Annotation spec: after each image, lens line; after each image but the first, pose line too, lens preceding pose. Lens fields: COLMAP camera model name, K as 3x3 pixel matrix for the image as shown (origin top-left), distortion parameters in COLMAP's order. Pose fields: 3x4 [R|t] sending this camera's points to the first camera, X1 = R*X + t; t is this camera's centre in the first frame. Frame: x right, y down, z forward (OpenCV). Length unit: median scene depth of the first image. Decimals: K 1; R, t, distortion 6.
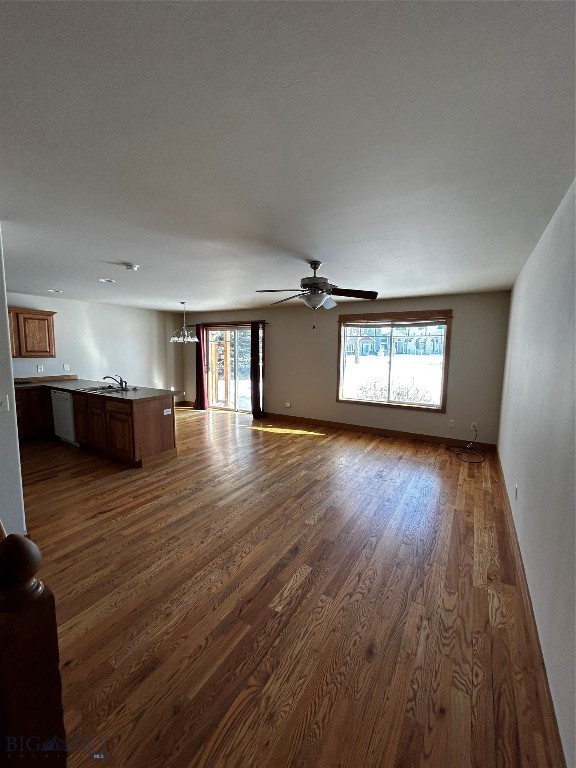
lens RADIAL K [[310.7, 0, 291.2], [0, 310.7, 381.1], [0, 0, 1]] dist [0.001716, -0.000067]
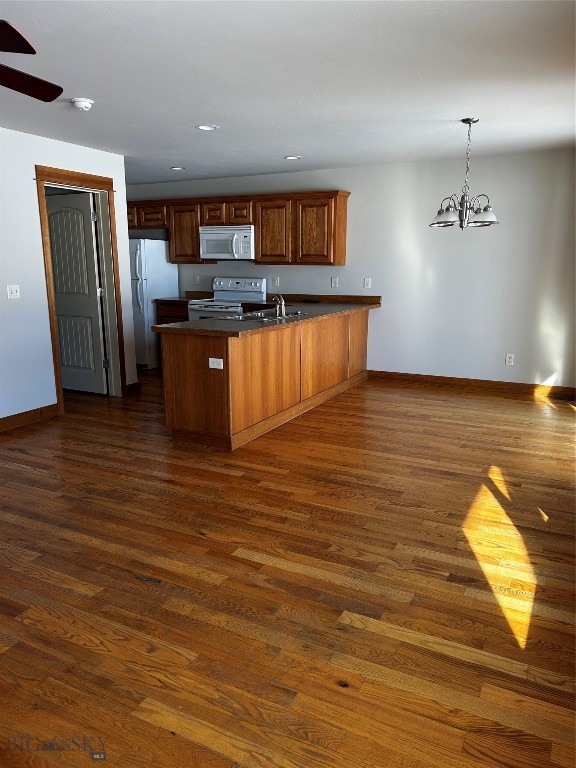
lens RADIAL K [[576.9, 0, 288.0], [0, 576.9, 386.8], [0, 0, 1]] dist [0.028612, -0.033189]
pose [[0.061058, 0.201818, -0.977518, 0.485787], [-0.106137, 0.975105, 0.194690, -0.056284], [0.992475, 0.091863, 0.080958, 0.877273]]
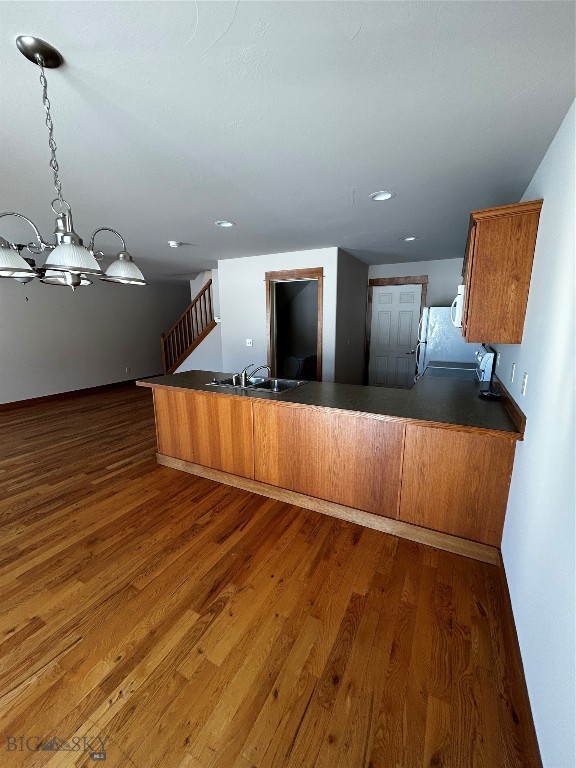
lens RADIAL K [[310.7, 0, 288.3], [0, 310.7, 382.4], [0, 0, 1]] dist [0.001716, -0.000067]
pose [[-0.998644, -0.003679, -0.051924, -0.550474], [-0.019190, 0.953265, 0.301527, -0.149200], [0.048388, 0.302114, -0.952043, 1.442499]]
